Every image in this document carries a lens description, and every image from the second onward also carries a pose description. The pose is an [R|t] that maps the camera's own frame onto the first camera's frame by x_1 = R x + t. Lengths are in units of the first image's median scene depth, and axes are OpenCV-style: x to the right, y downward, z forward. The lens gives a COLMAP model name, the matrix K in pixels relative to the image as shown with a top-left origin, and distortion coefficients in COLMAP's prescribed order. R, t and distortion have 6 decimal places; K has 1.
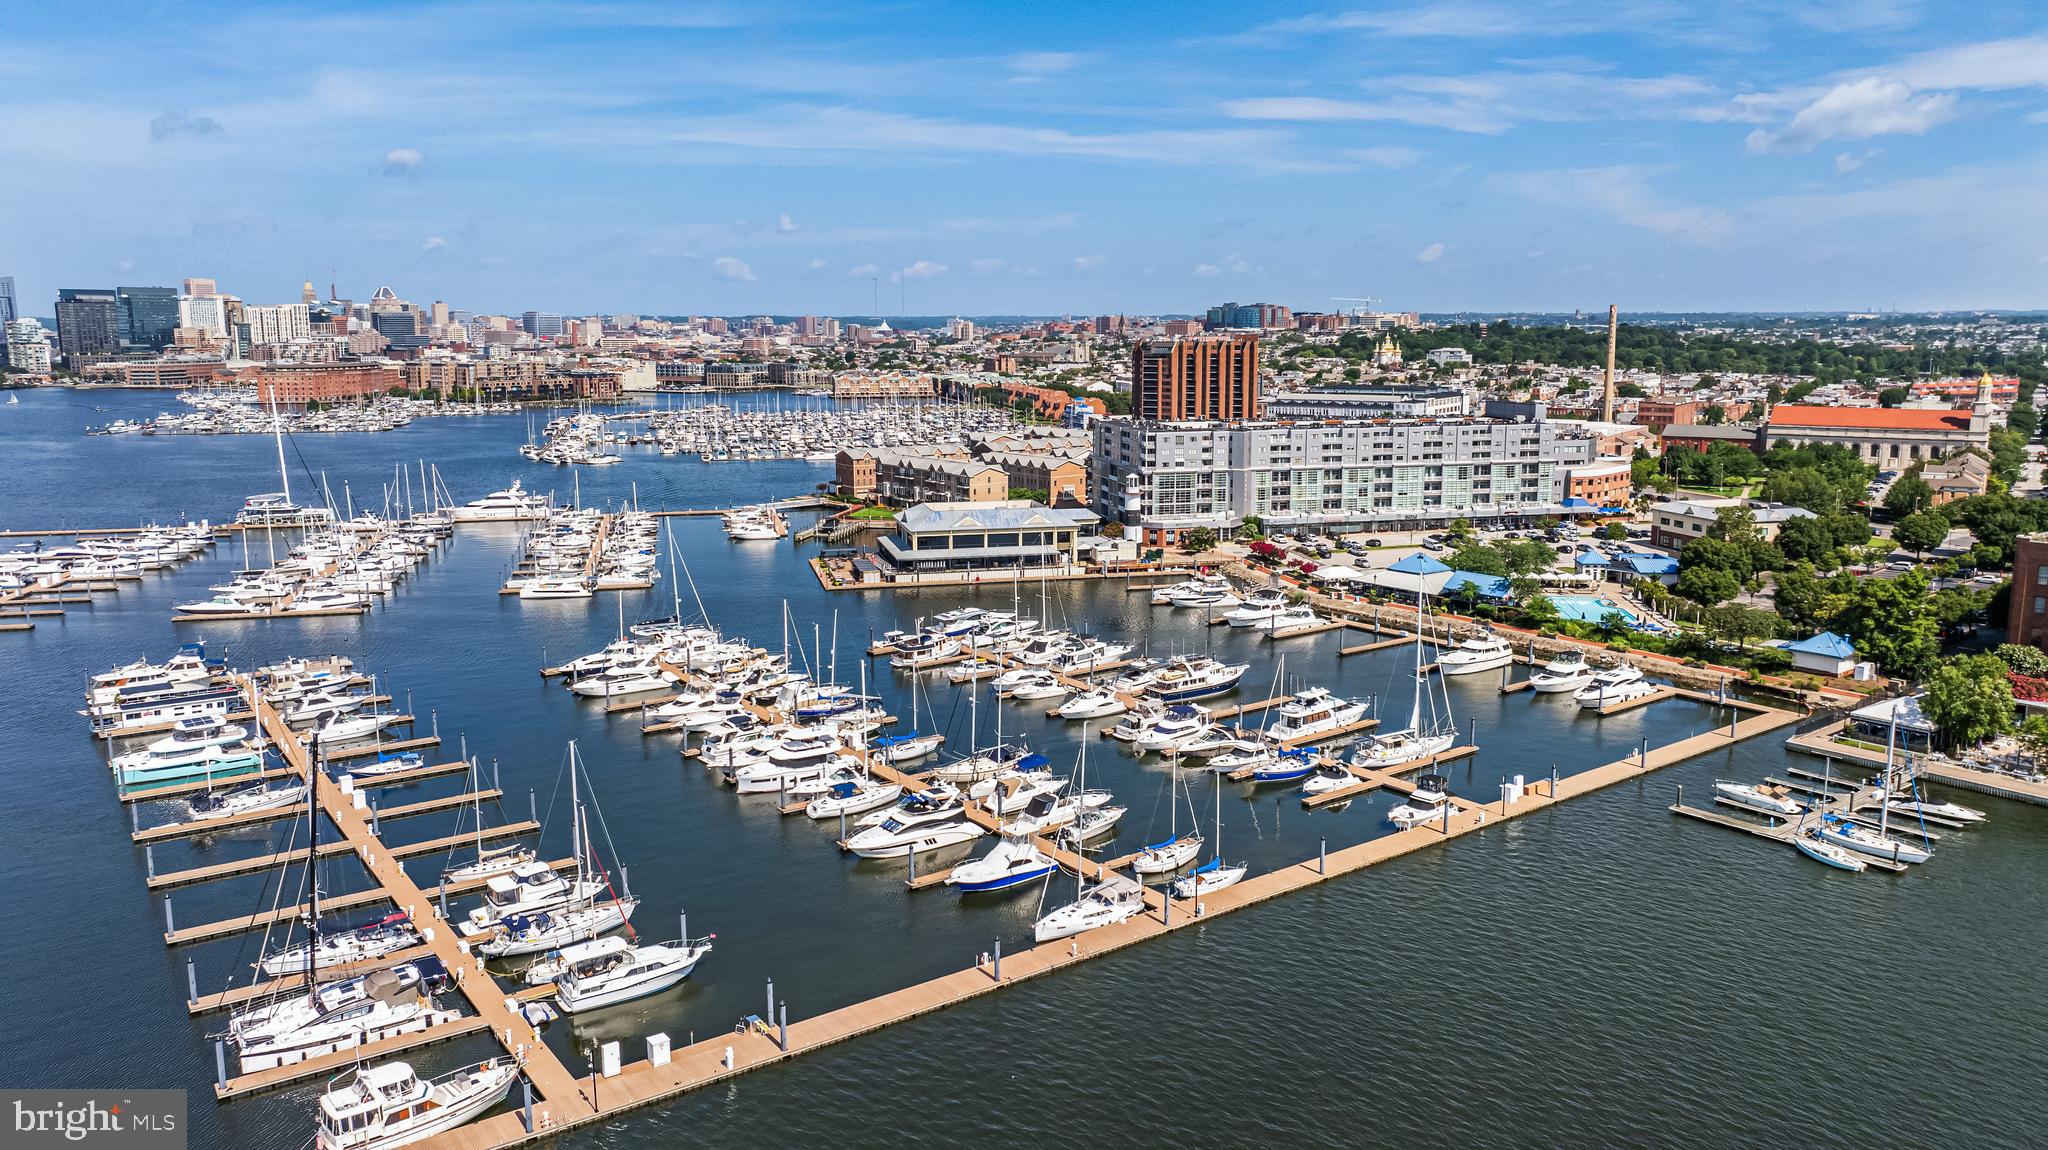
lens RADIAL K [[1434.1, 0, 1024.0], [0, 1434.1, 575.0], [0, 0, 1]] dist [-0.026924, -0.004695]
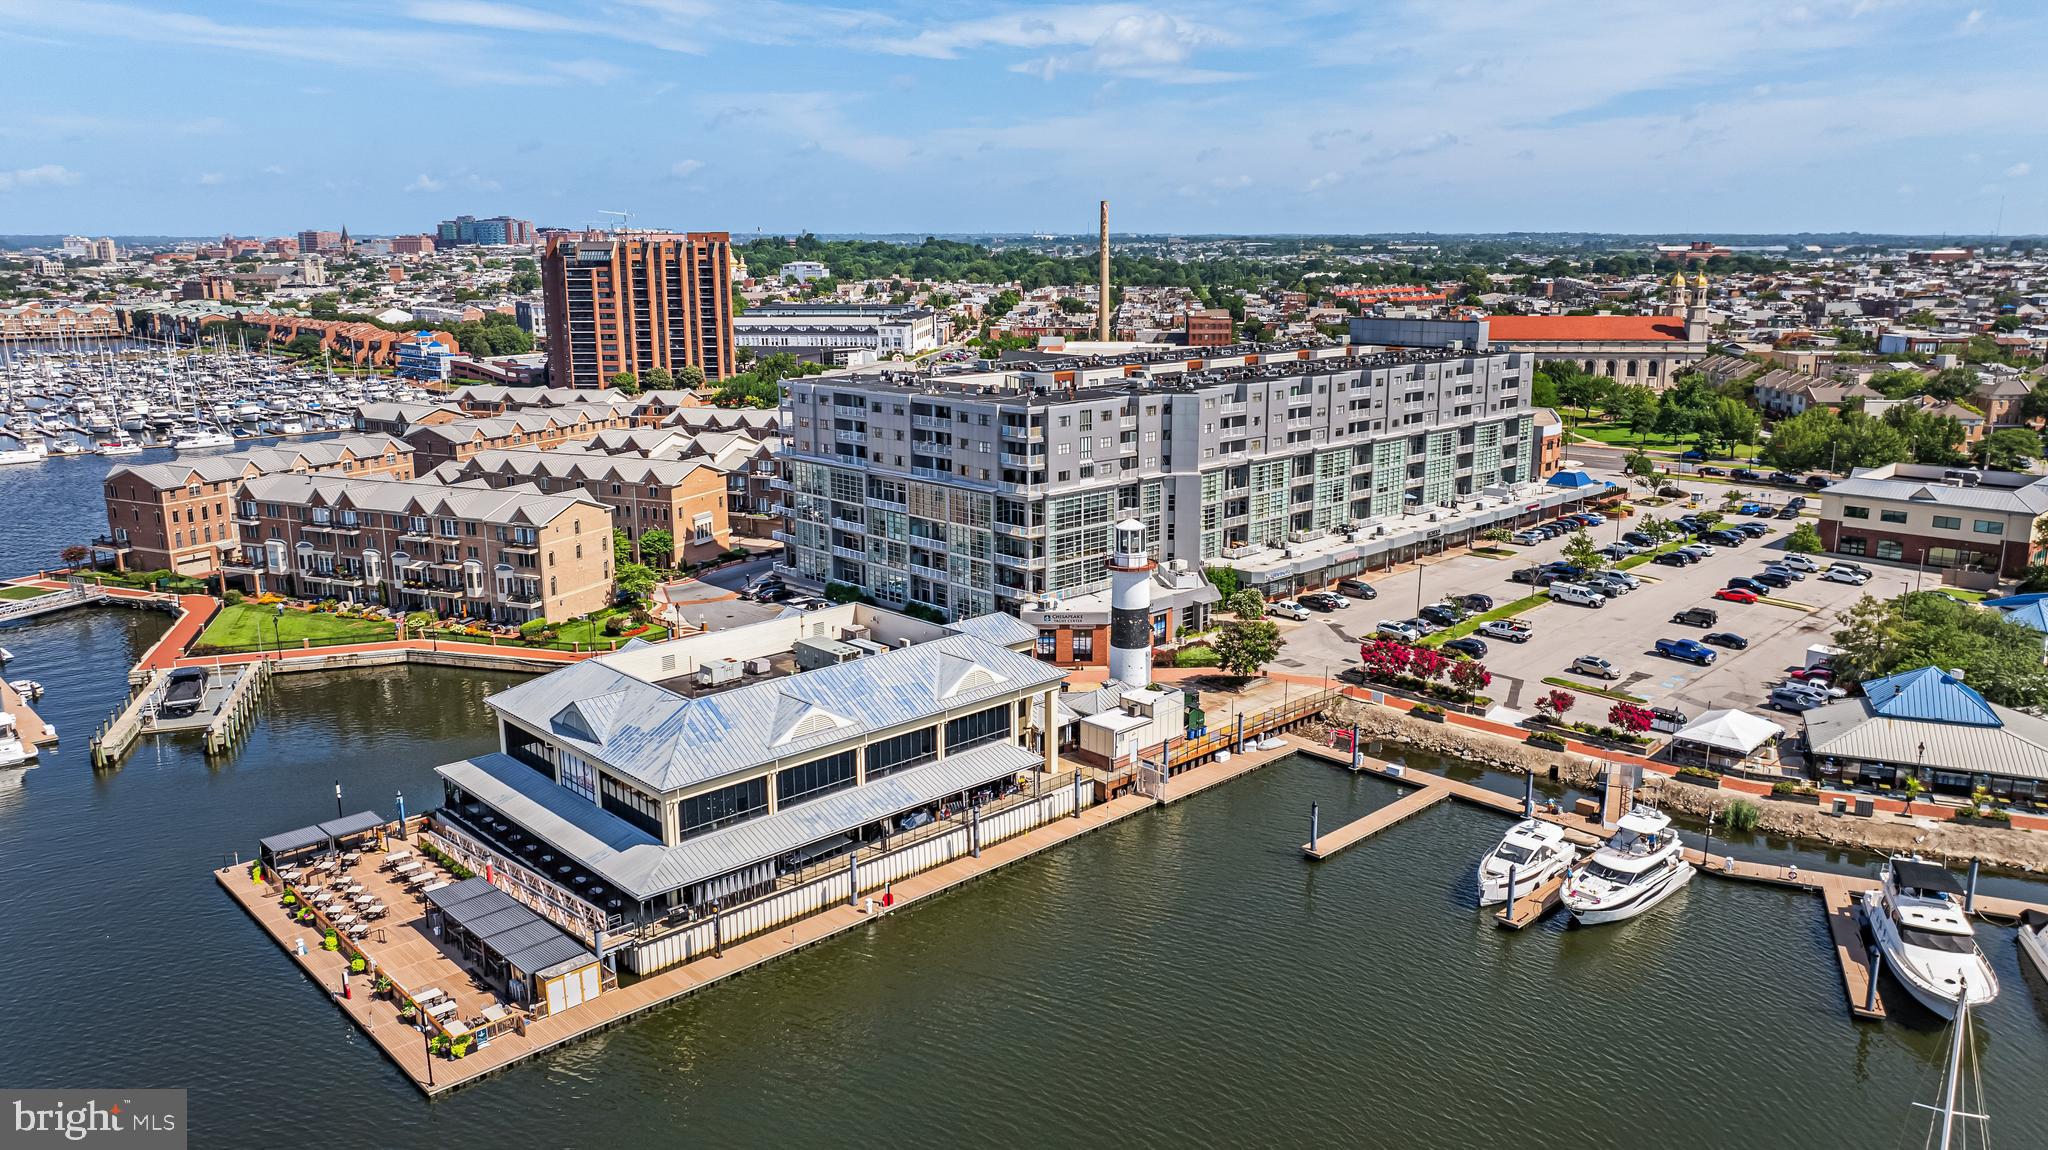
lens RADIAL K [[1437.9, 0, 1032.8], [0, 1437.9, 563.6], [0, 0, 1]] dist [-0.021274, 0.010716]
pose [[0.858214, -0.108435, 0.501708, -0.134129], [0.086298, 0.993999, 0.067214, -0.077468], [-0.505986, -0.014387, 0.862422, 0.588939]]
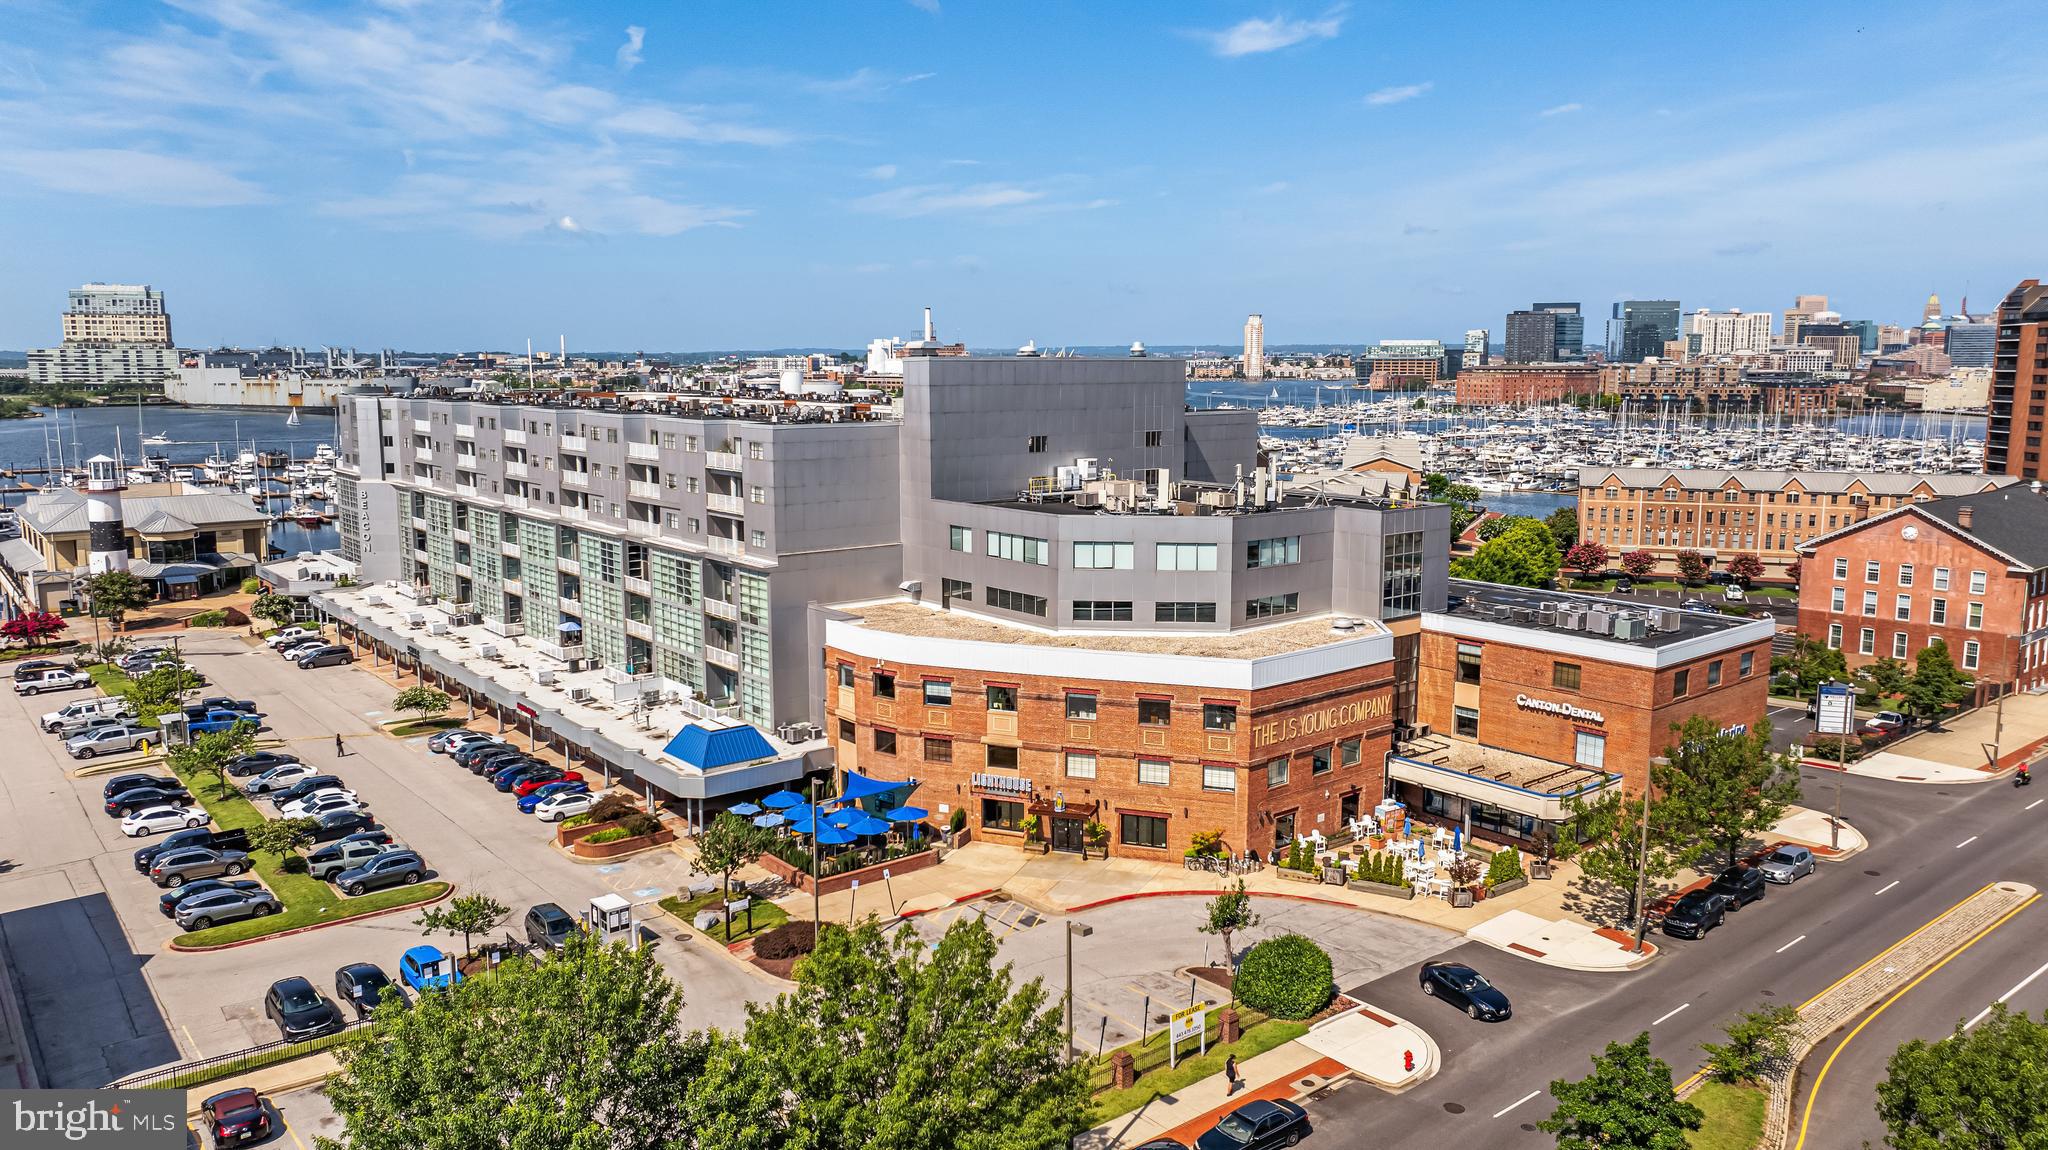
lens RADIAL K [[1421.3, 0, 1029.8], [0, 1421.3, 604.9], [0, 0, 1]] dist [-0.011277, 0.006829]
pose [[0.437617, 0.159250, -0.884947, 0.634360], [-0.152545, 0.983073, 0.101473, -0.109143], [0.886127, 0.090588, 0.454502, 0.948708]]
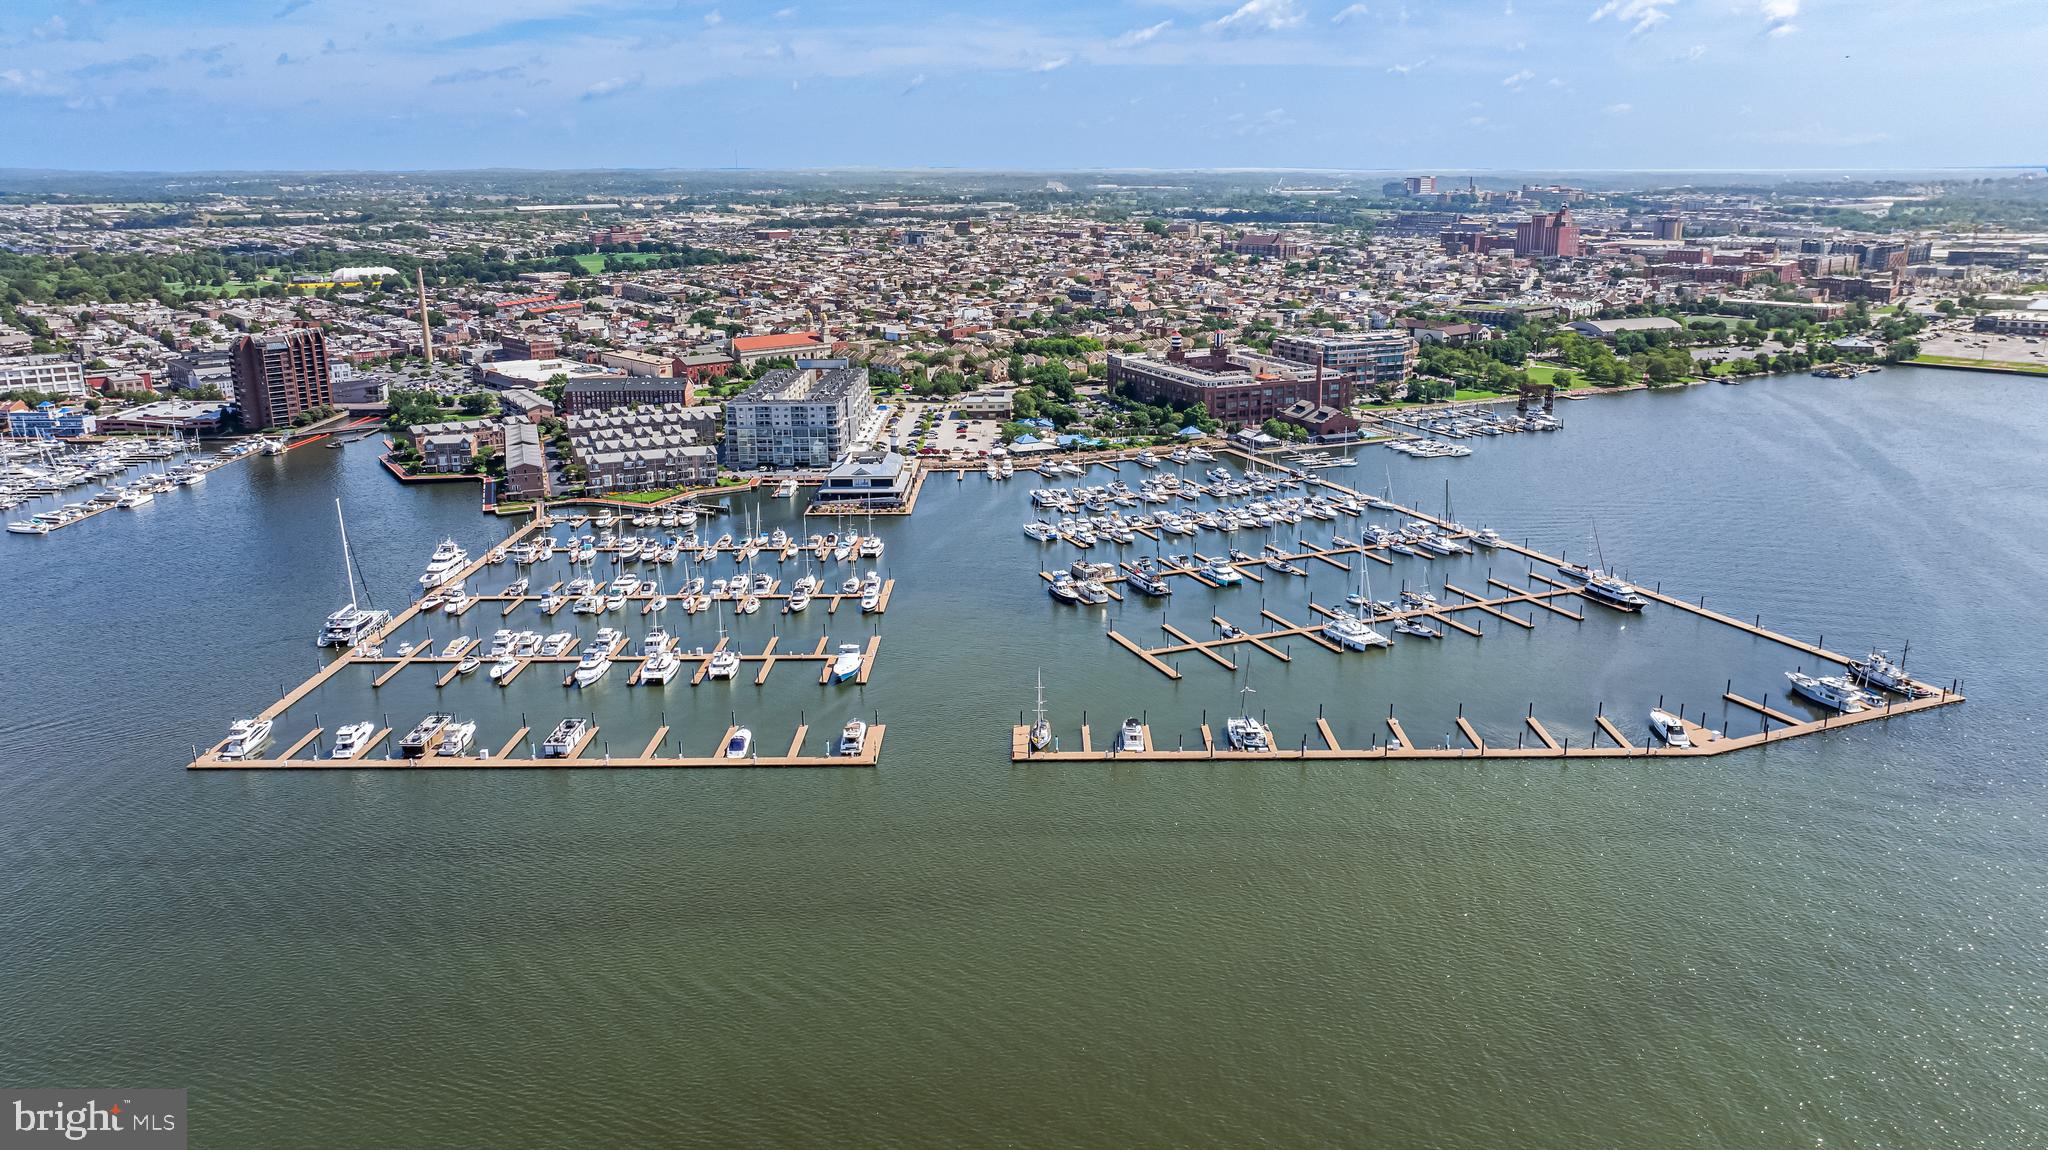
lens RADIAL K [[1437.9, 0, 1032.8], [0, 1437.9, 563.6], [0, 0, 1]] dist [-0.021274, 0.010716]
pose [[0.232712, -0.254952, 0.938533, -1.473098], [0.169708, 0.960867, 0.218939, -0.243090], [-0.957624, 0.108327, 0.266872, 0.312688]]
